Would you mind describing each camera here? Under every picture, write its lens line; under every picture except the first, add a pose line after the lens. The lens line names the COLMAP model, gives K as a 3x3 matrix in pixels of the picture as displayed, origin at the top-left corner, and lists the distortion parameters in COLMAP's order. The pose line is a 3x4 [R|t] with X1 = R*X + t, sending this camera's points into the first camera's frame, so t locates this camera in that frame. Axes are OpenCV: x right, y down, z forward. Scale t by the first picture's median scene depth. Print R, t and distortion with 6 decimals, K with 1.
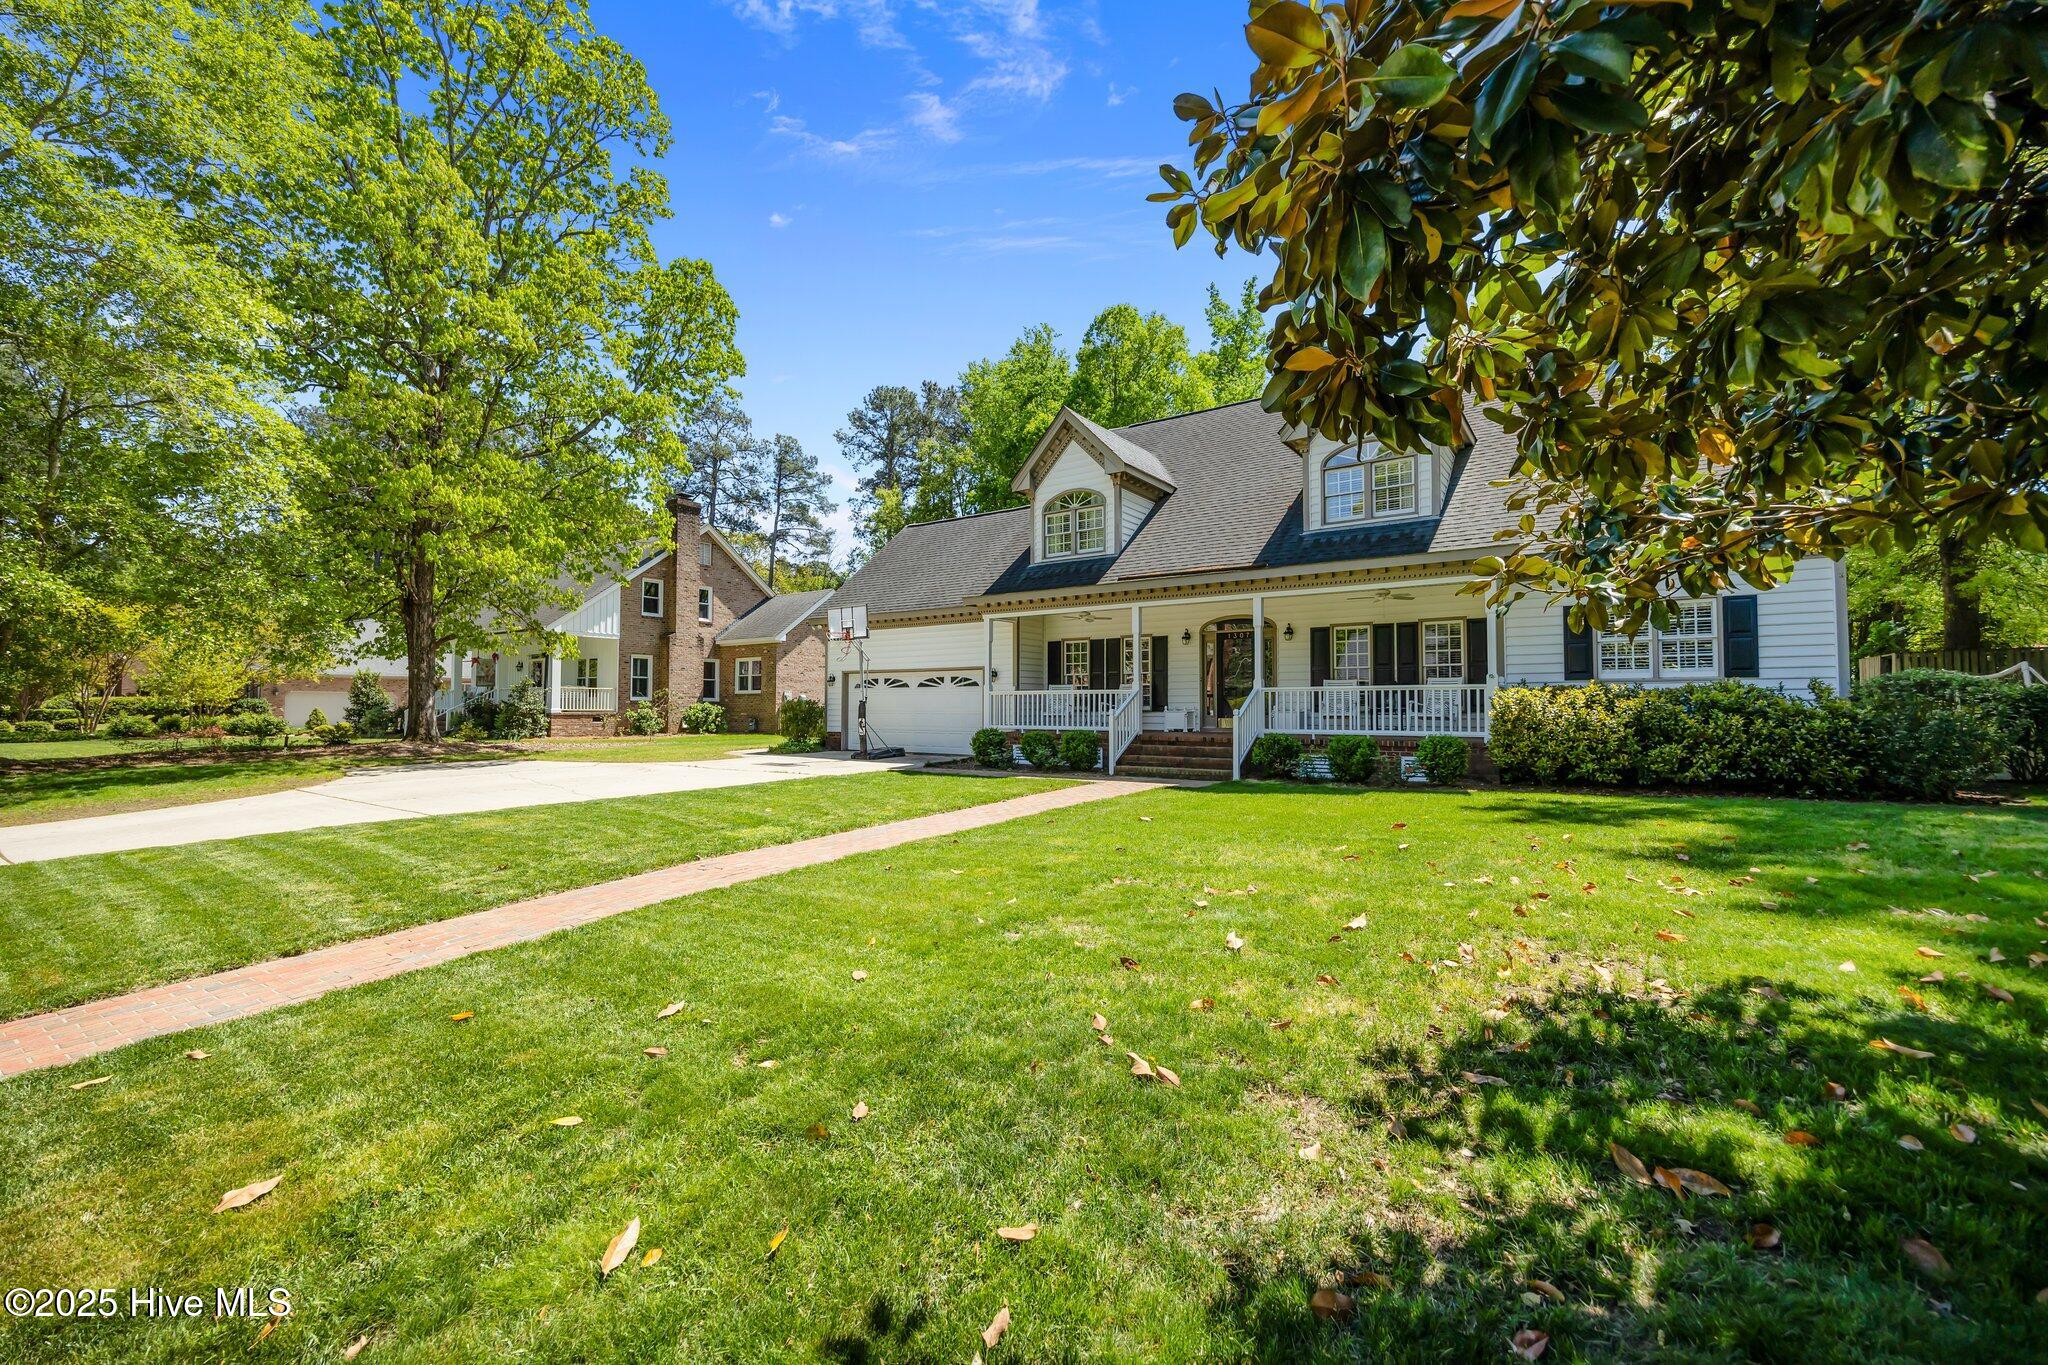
lens RADIAL K [[836.7, 0, 986.0], [0, 836.7, 686.0], [0, 0, 1]] dist [0.018685, -0.000096]
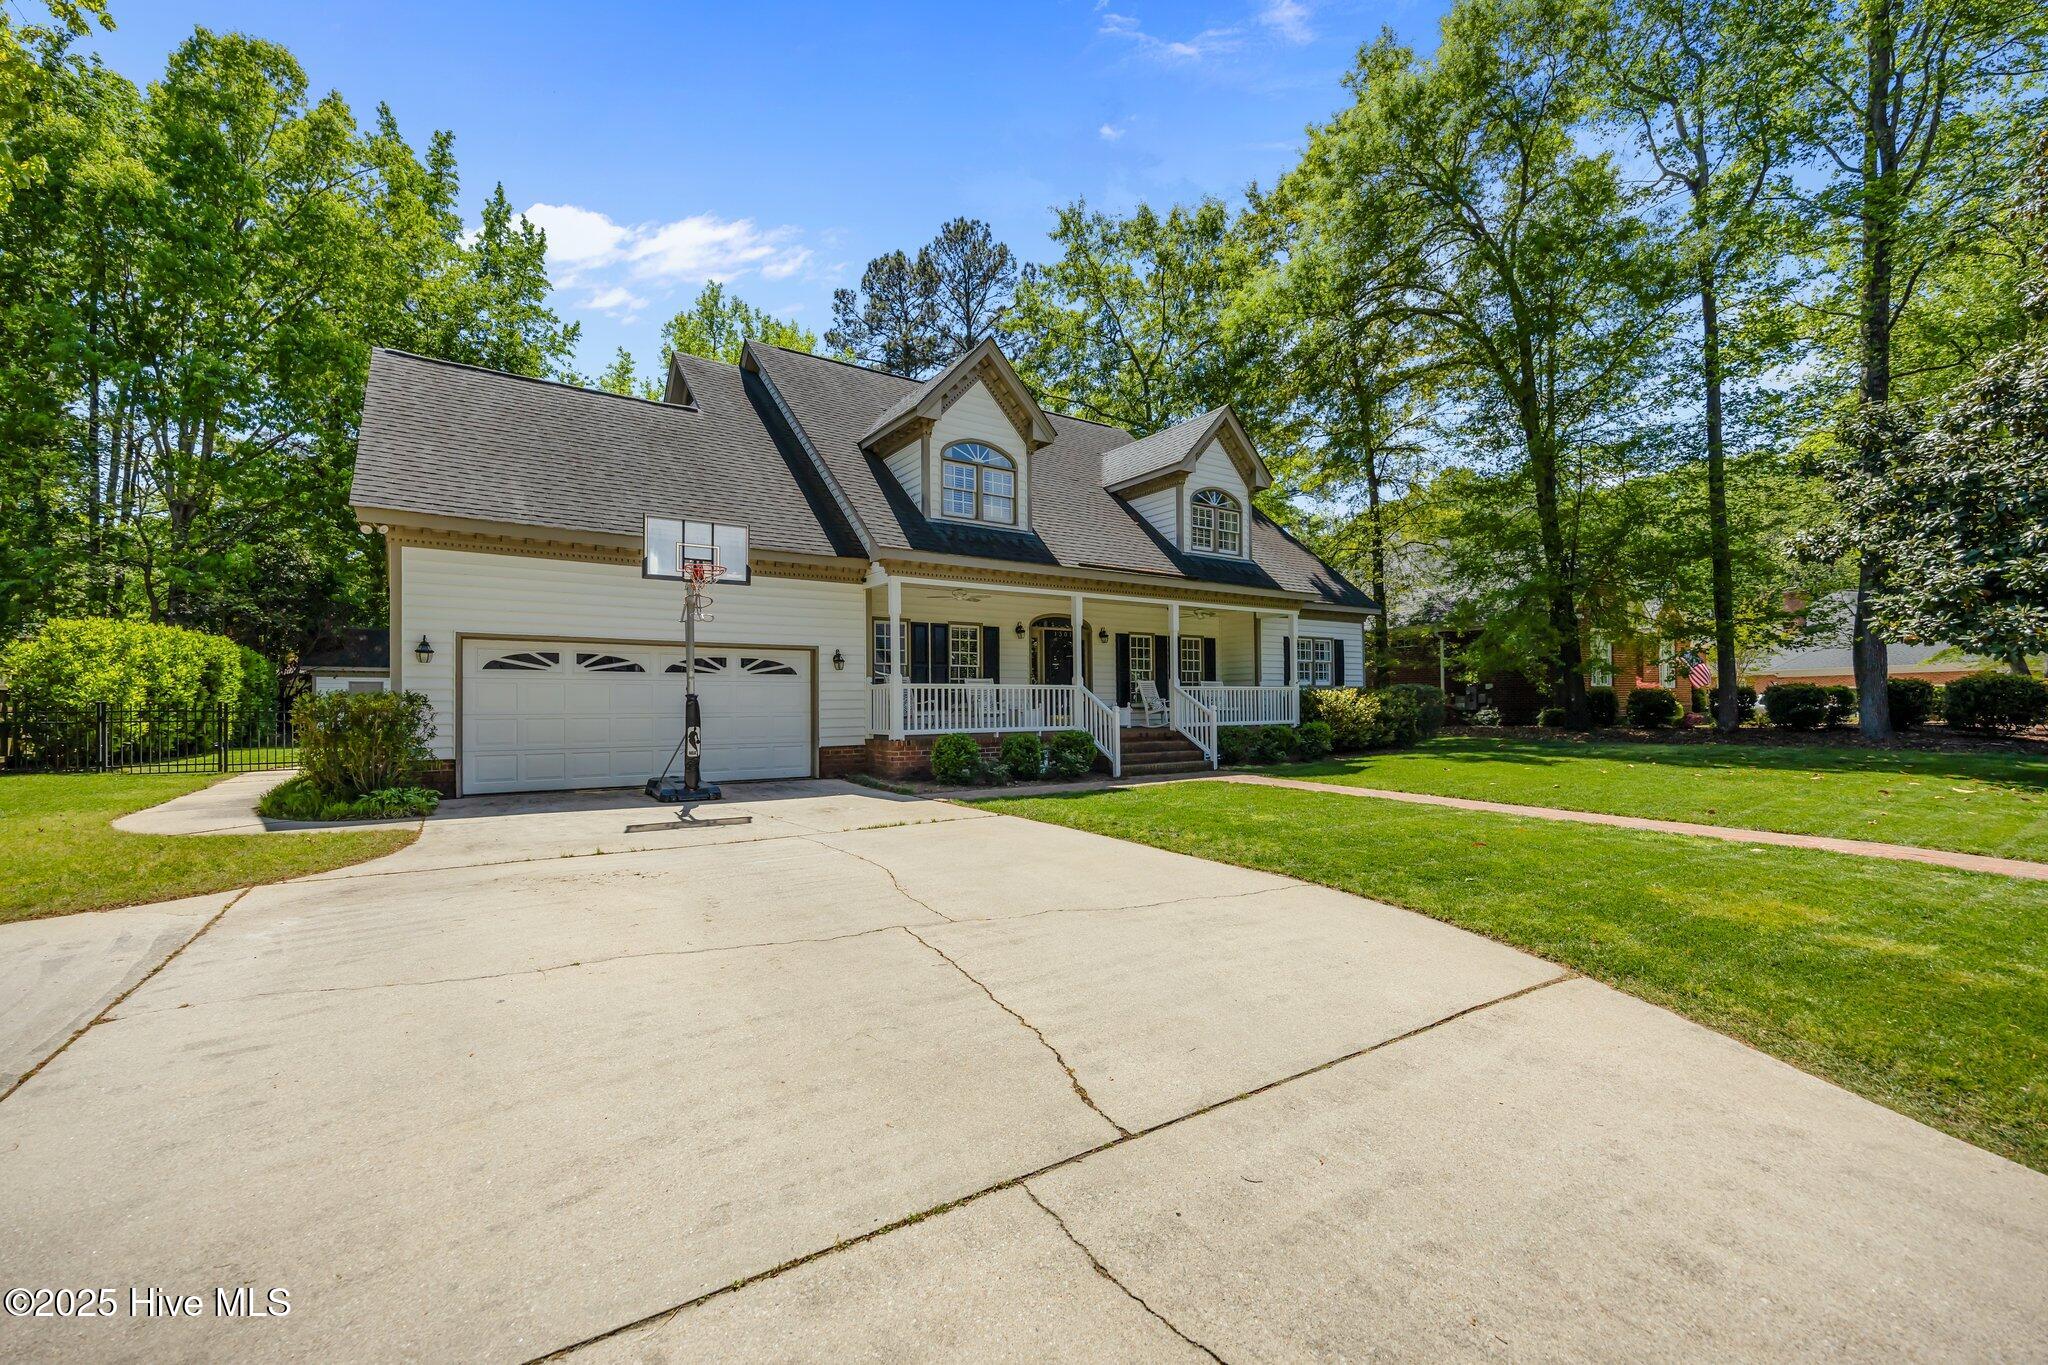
lens RADIAL K [[836.7, 0, 986.0], [0, 836.7, 686.0], [0, 0, 1]] dist [0.018685, -0.000096]
pose [[0.354828, 0.016974, 0.934777, -0.647936], [-0.020013, 0.999744, -0.010557, 0.014977], [-0.934717, -0.014962, 0.355077, 0.682992]]
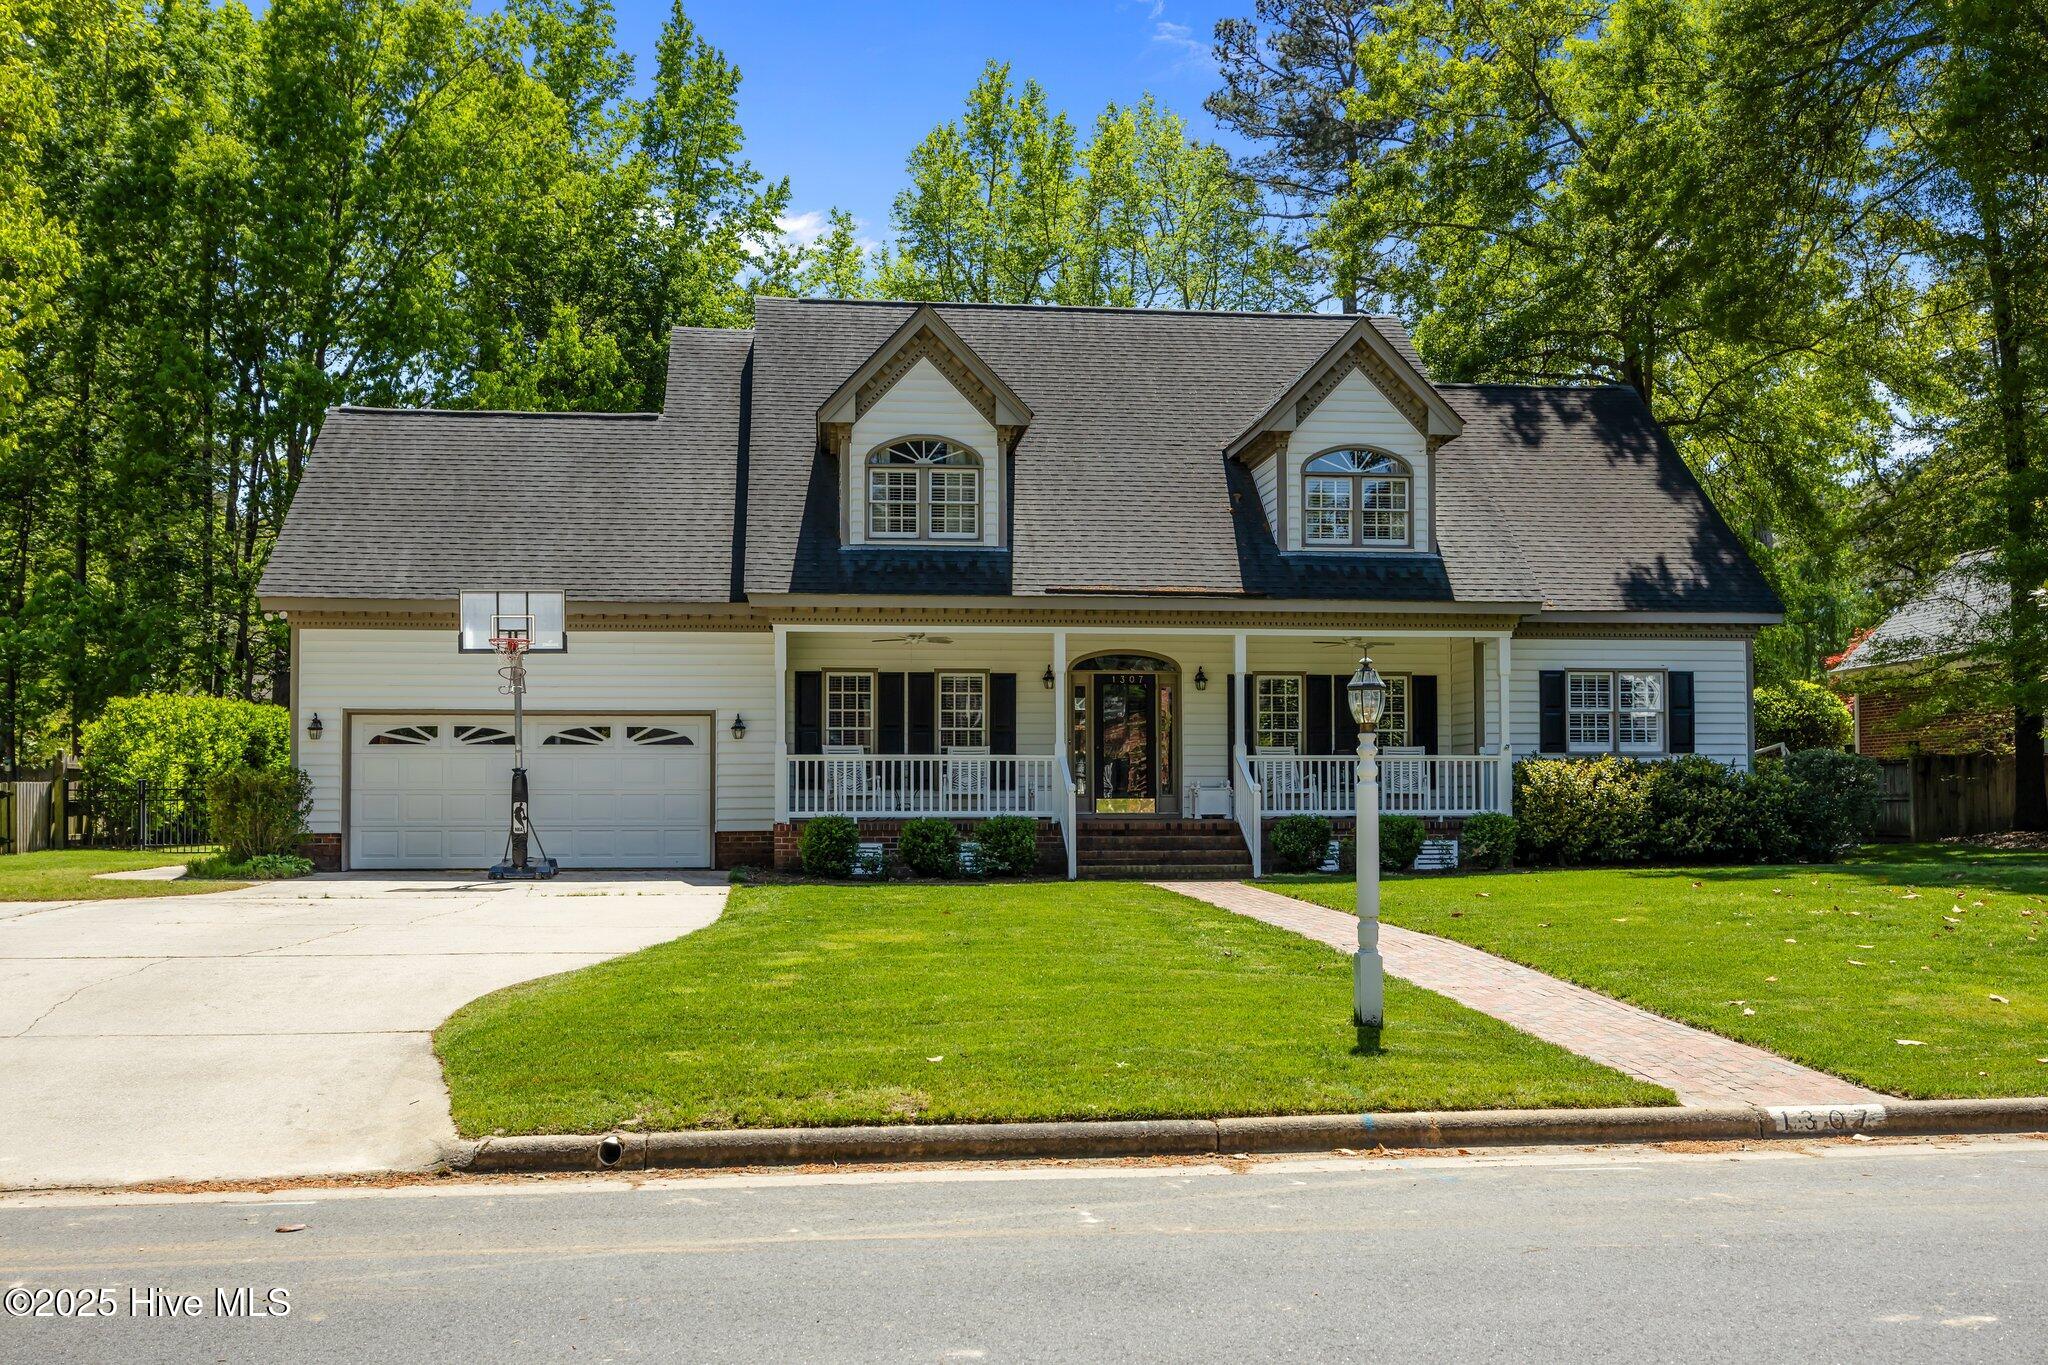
lens RADIAL K [[1973.8, 0, 980.1], [0, 1973.8, 682.7], [0, 0, 1]] dist [0.031650, 0.011294]
pose [[0.758551, 0.038538, 0.650473, -0.807574], [-0.016216, 0.999057, -0.040280, 0.009615], [-0.651412, 0.020006, 0.758461, -0.150657]]
